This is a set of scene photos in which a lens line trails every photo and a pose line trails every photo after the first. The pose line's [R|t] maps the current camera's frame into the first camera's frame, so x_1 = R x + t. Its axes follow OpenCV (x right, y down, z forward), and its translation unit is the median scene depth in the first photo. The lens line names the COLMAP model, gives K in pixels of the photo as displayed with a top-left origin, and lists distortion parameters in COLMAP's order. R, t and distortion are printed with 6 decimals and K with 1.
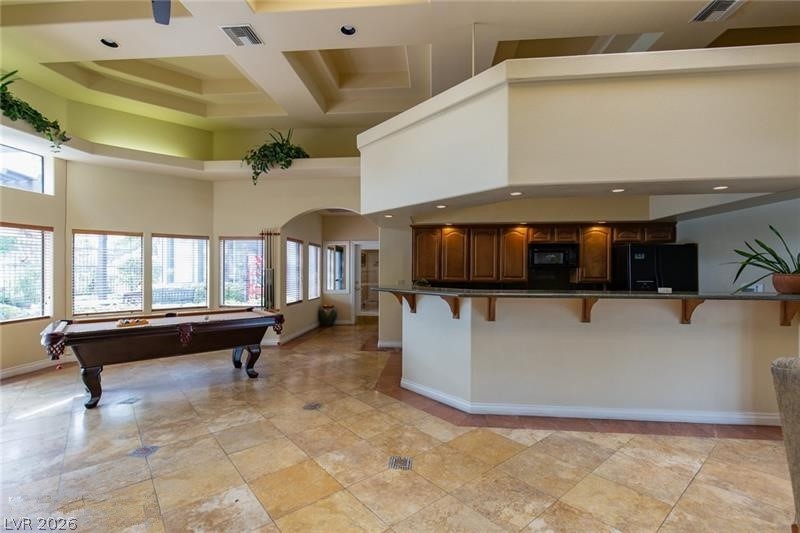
lens RADIAL K [[367.8, 0, 400.0], [0, 367.8, 268.3], [0, 0, 1]] dist [0.000875, 0.000157]
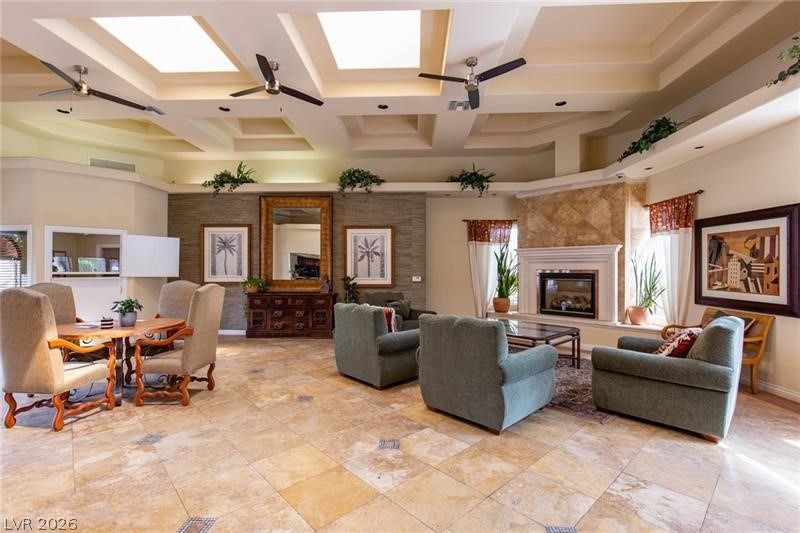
lens RADIAL K [[367.8, 0, 400.5], [0, 367.8, 268.2], [0, 0, 1]] dist [0.000875, 0.000157]
pose [[-0.998720, -0.004853, -0.050343, -0.443139], [-0.004600, 0.999976, -0.005144, 0.002807], [0.050367, -0.004906, -0.998719, 2.093289]]
